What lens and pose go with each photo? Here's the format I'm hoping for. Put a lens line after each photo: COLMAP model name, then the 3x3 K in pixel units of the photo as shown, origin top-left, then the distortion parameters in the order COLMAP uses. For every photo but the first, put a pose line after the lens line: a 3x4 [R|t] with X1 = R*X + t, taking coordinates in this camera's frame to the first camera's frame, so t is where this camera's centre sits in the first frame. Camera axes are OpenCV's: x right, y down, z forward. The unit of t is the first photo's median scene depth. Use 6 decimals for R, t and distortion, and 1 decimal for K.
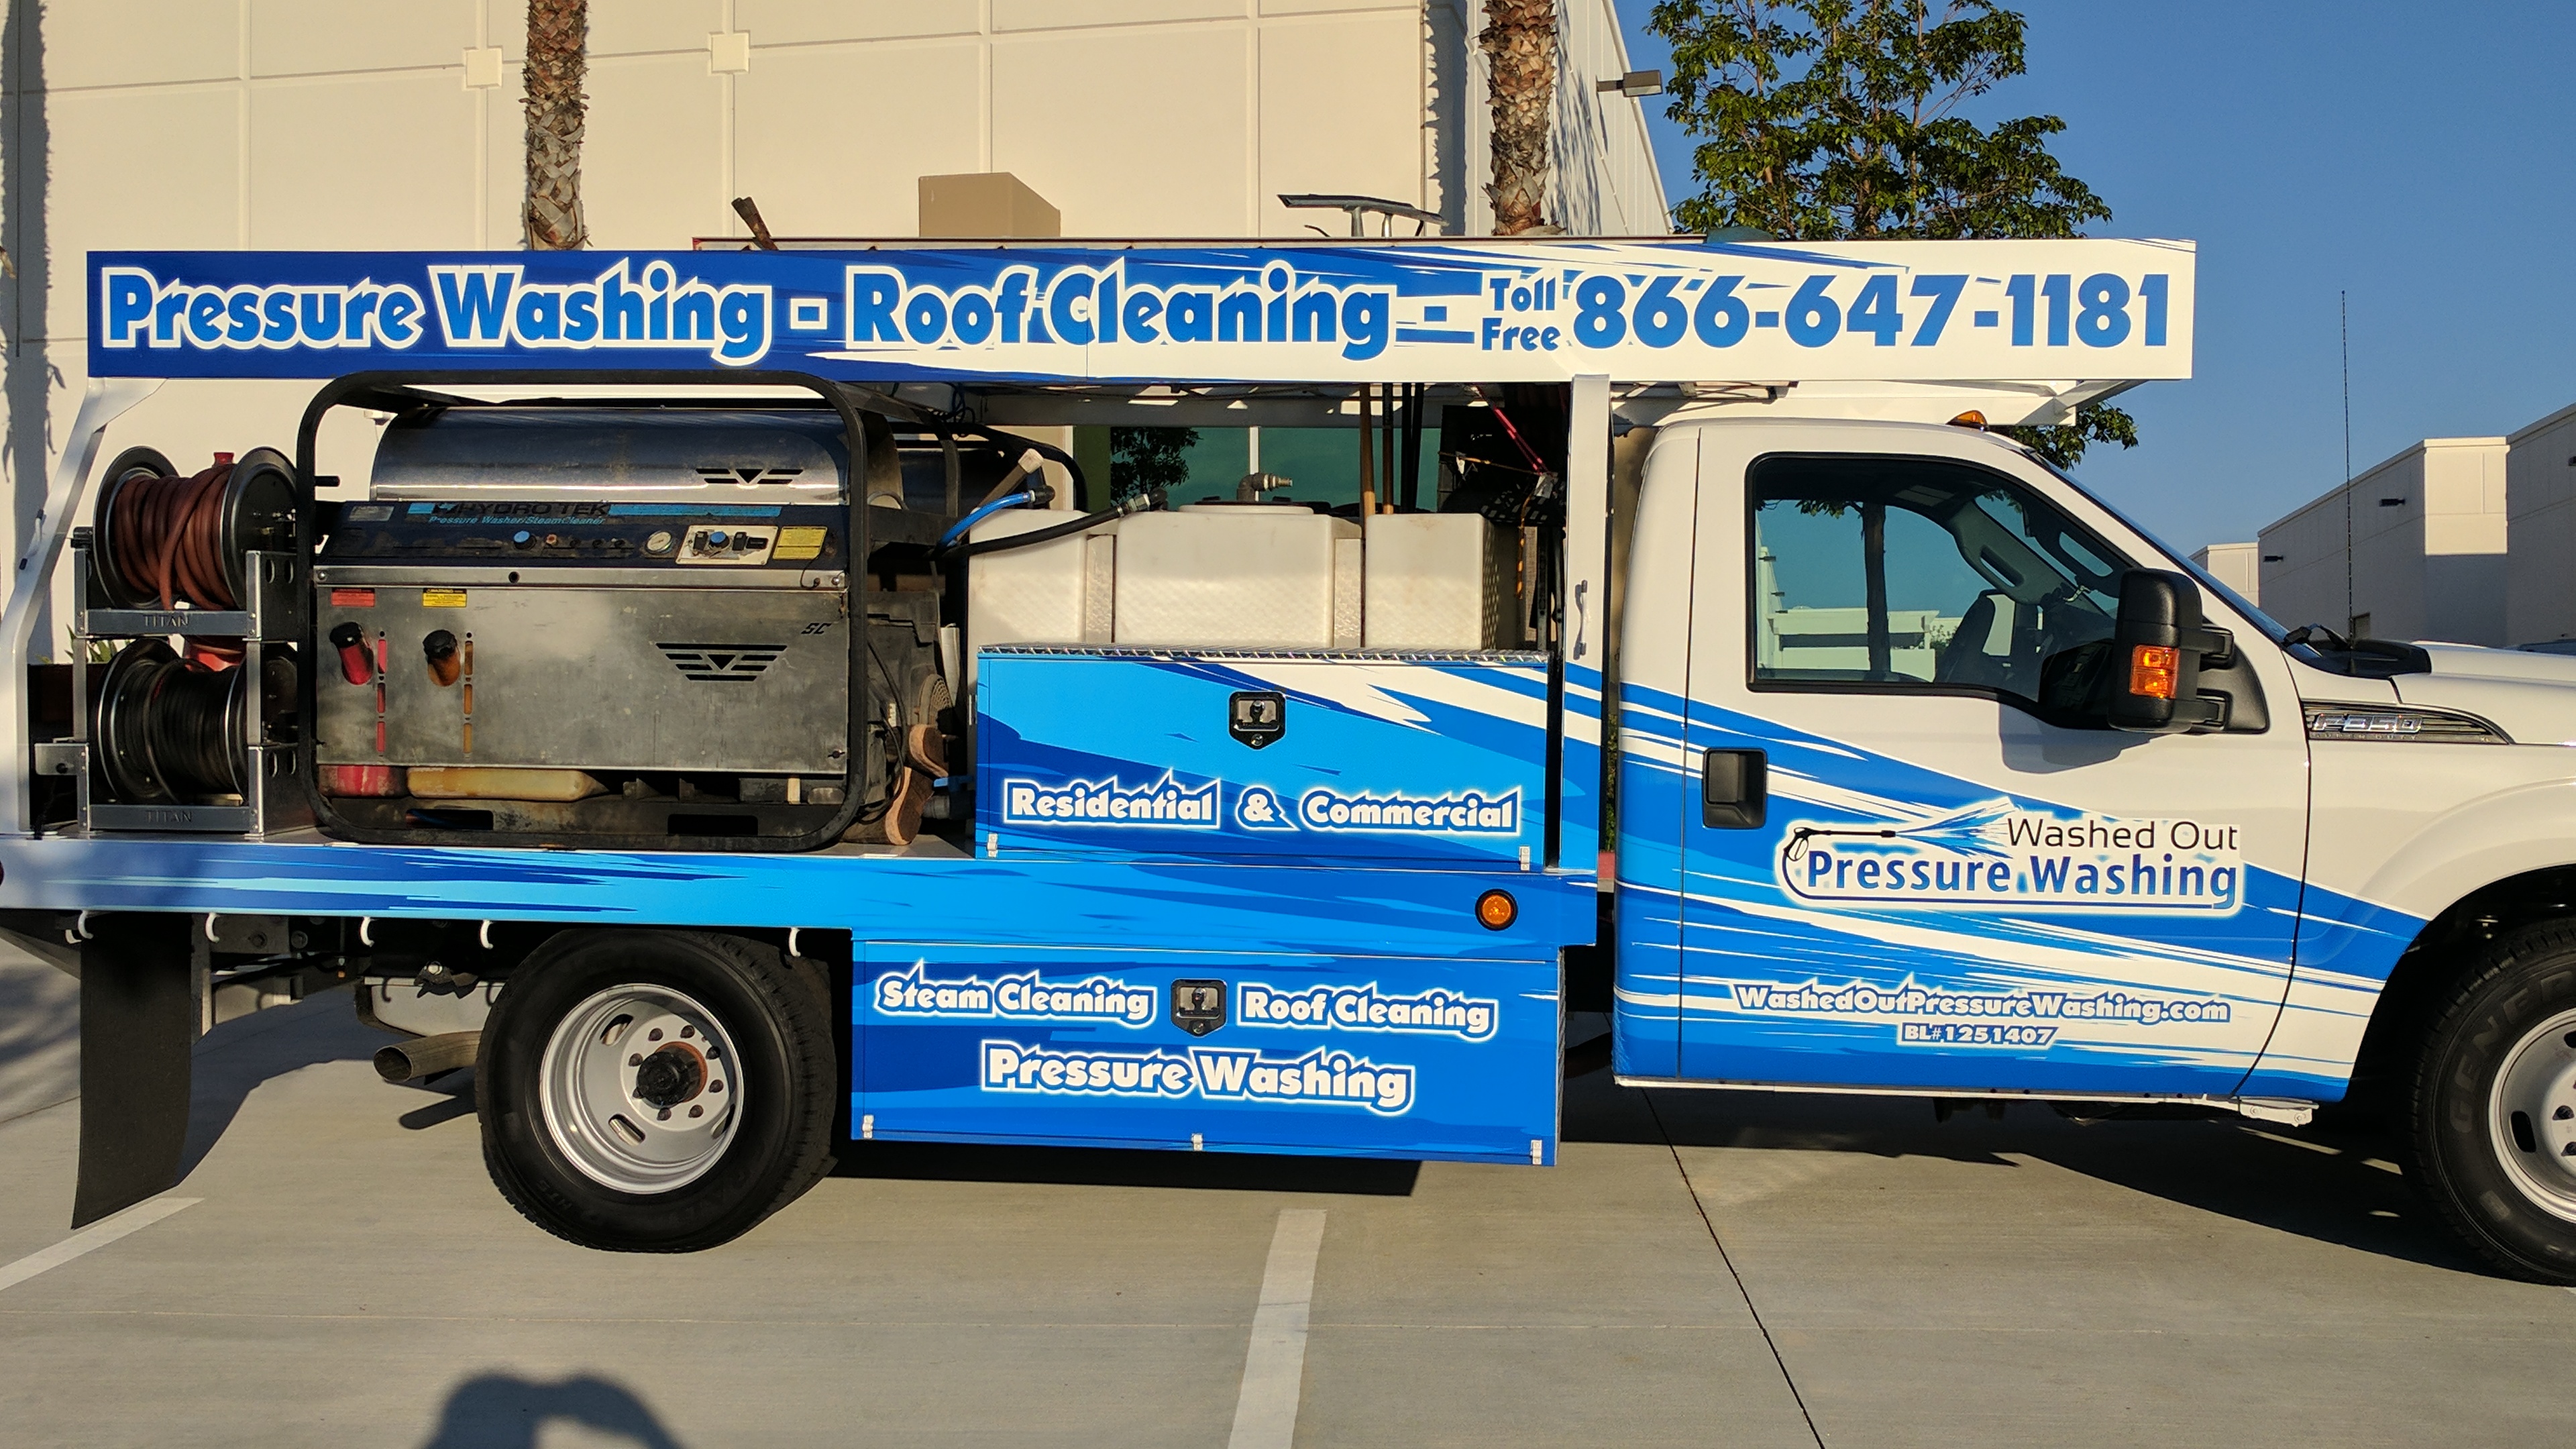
lens RADIAL K [[2656.4, 0, 1283.3], [0, 2656.4, 624.4], [0, 0, 1]] dist [0.097408, -0.270177]
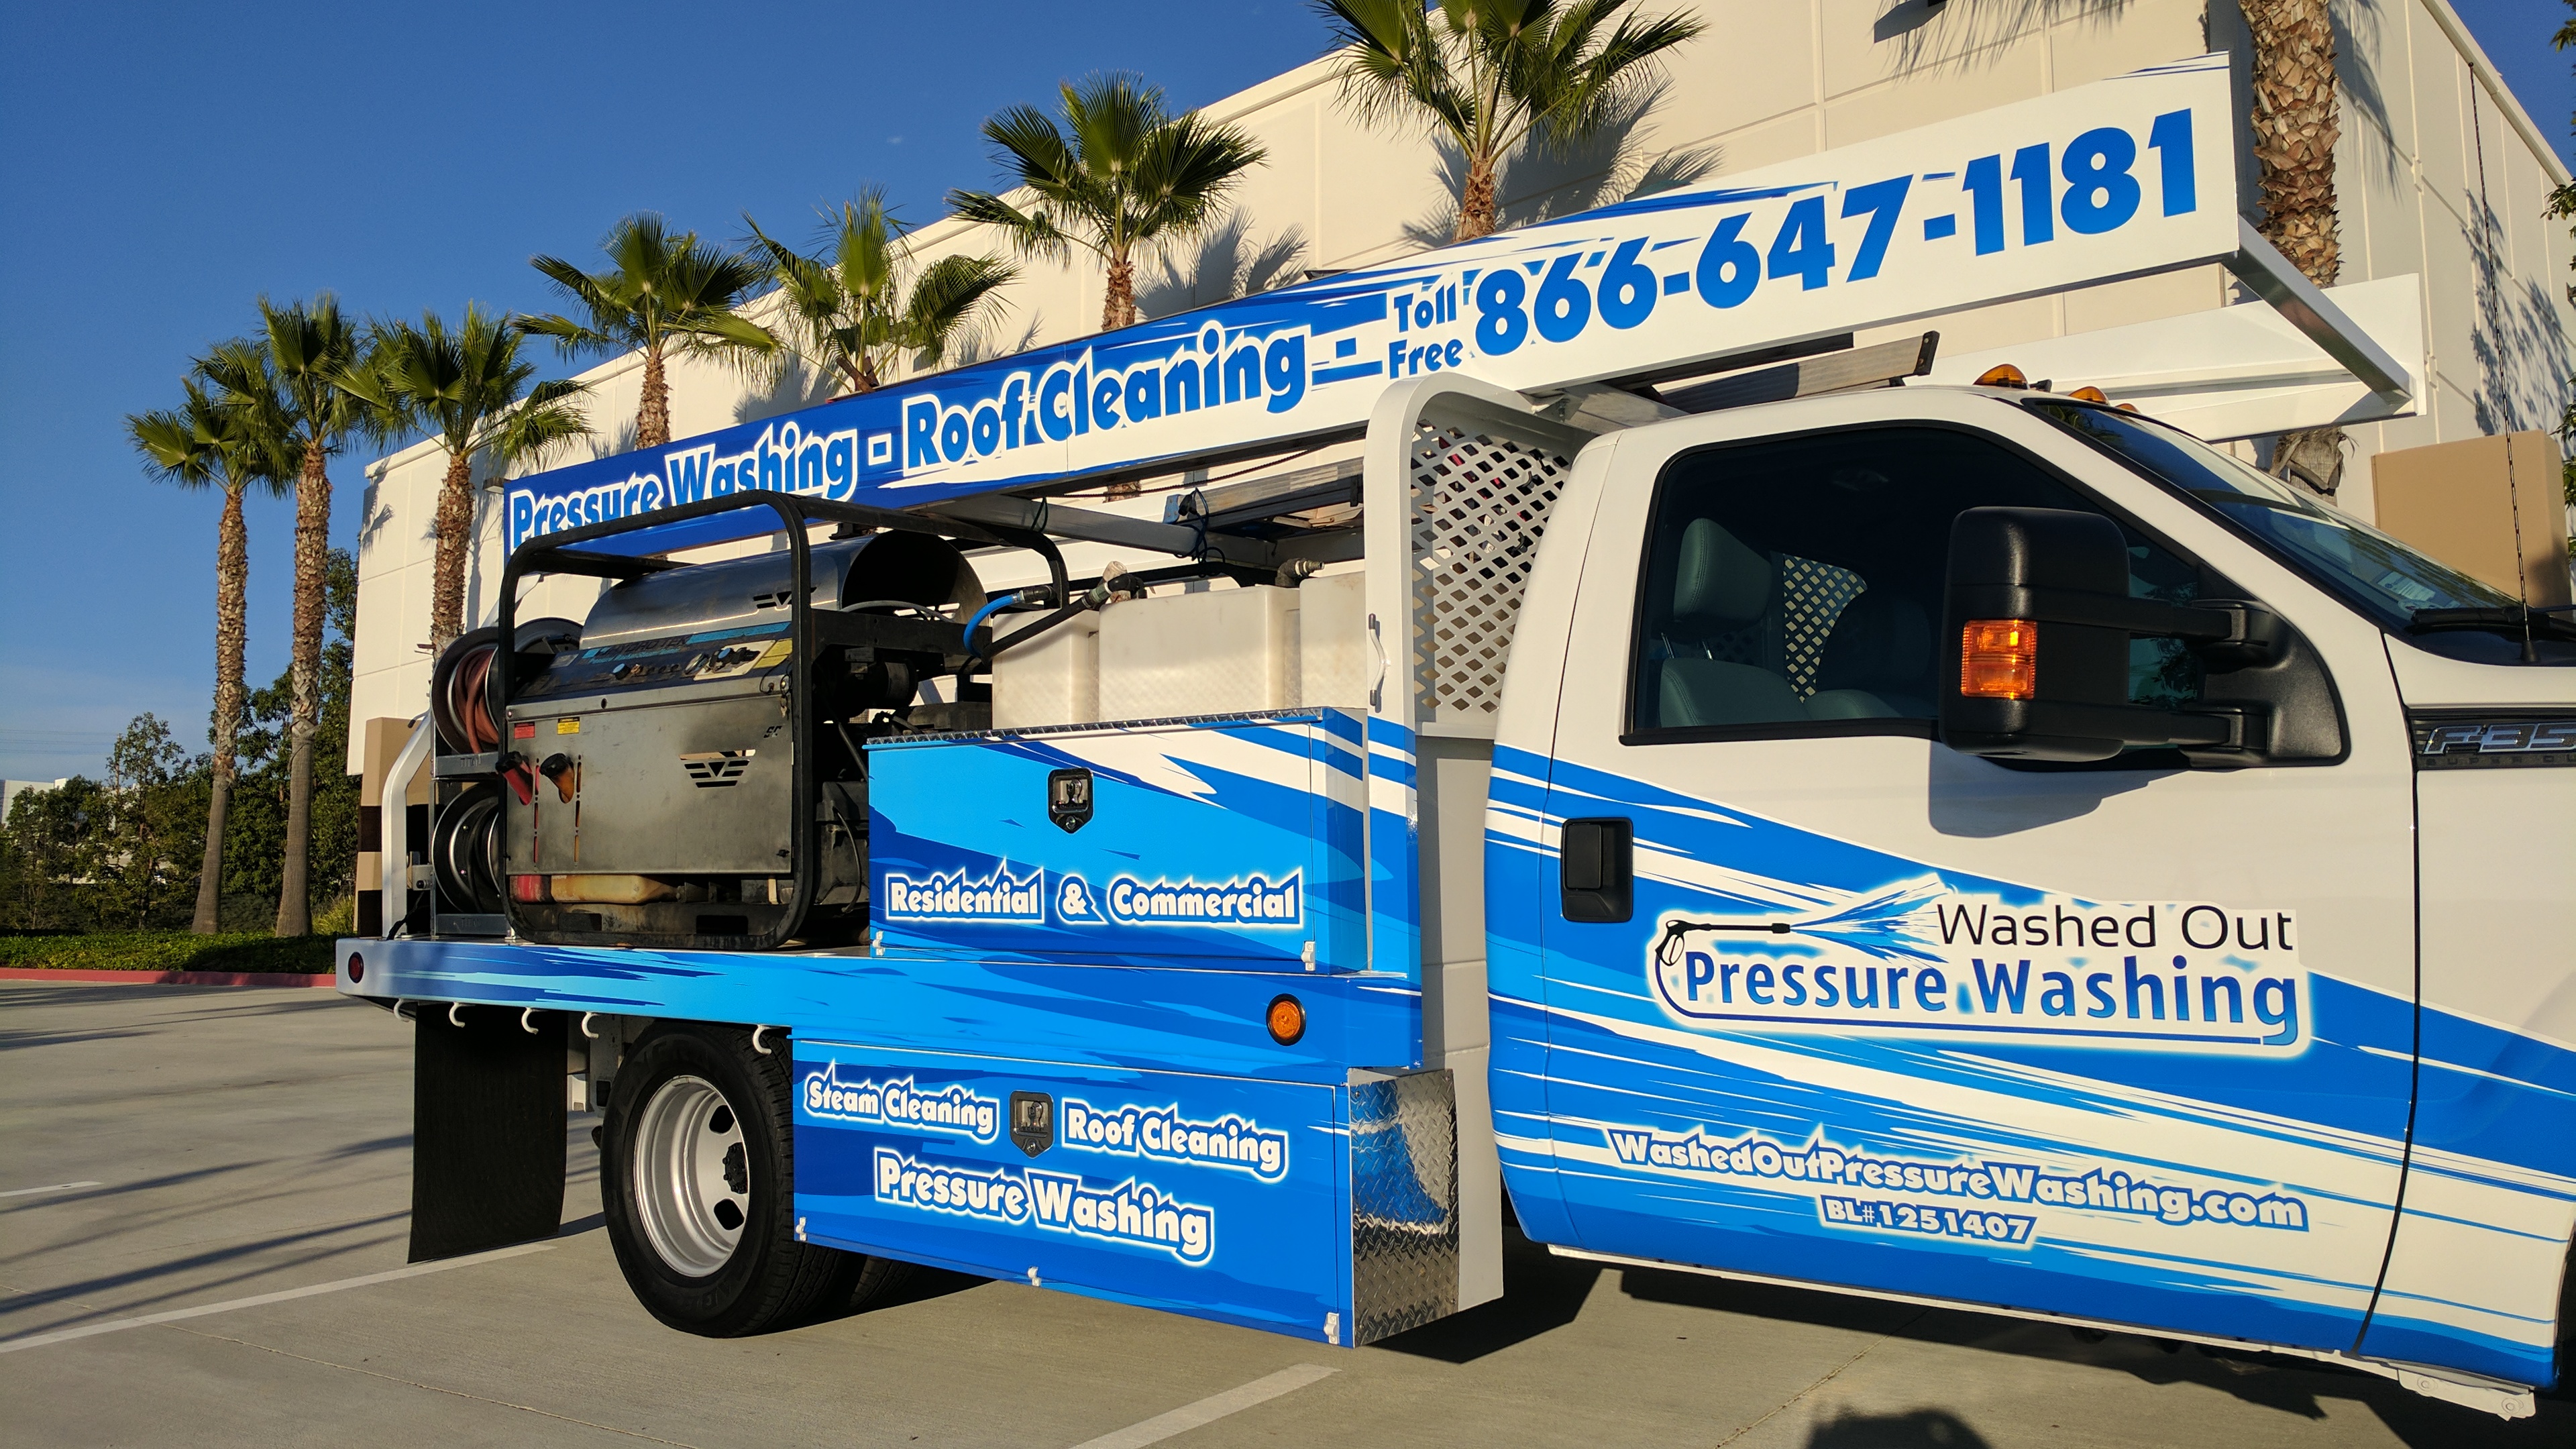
lens RADIAL K [[1928.8, 0, 1276.2], [0, 1928.8, 672.2], [0, 0, 1]] dist [0.054153, -0.105599]
pose [[0.842822, -0.072774, -0.533250, 0.380670], [0.021500, 0.994578, -0.101751, 0.057518], [0.537763, 0.074293, 0.839816, 0.460637]]
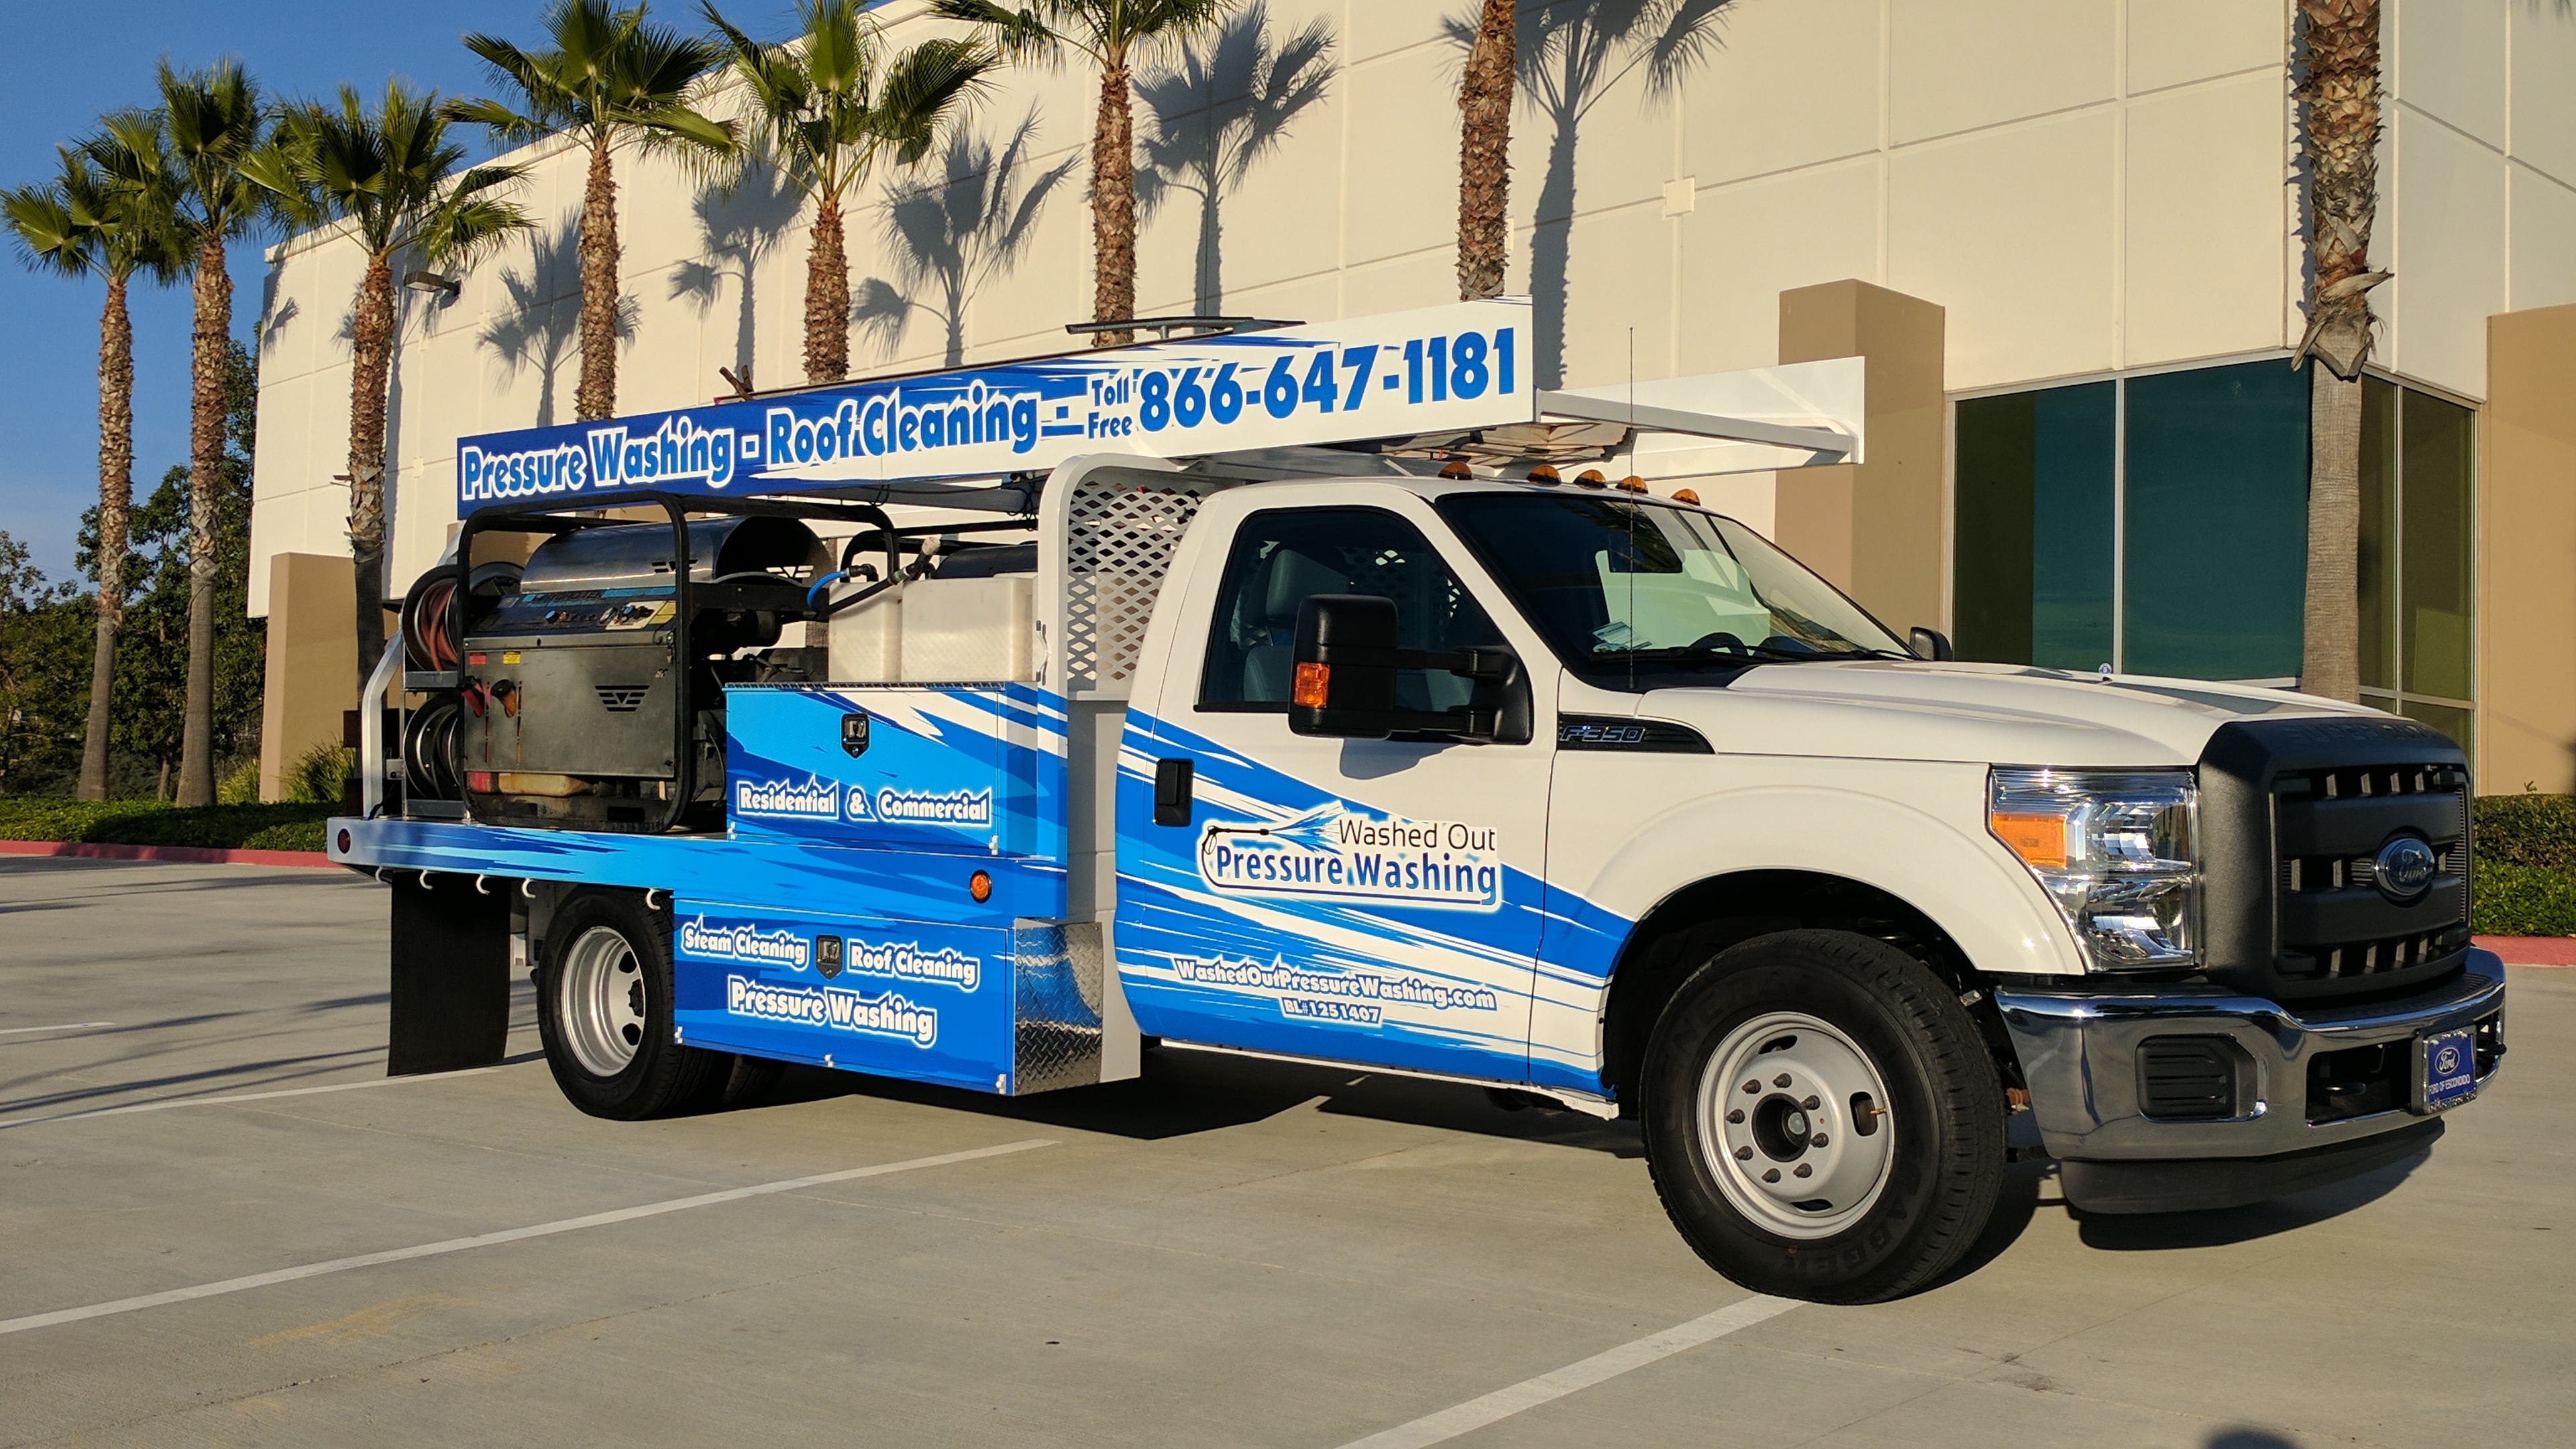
lens RADIAL K [[2587.4, 0, 1293.3], [0, 2587.4, 596.9], [0, 0, 1]] dist [0.090863, -0.326127]
pose [[0.813380, -0.035140, -0.580670, 0.859363], [0.004206, 0.998503, -0.054533, 0.036294], [0.581718, 0.041914, 0.812310, 0.085393]]
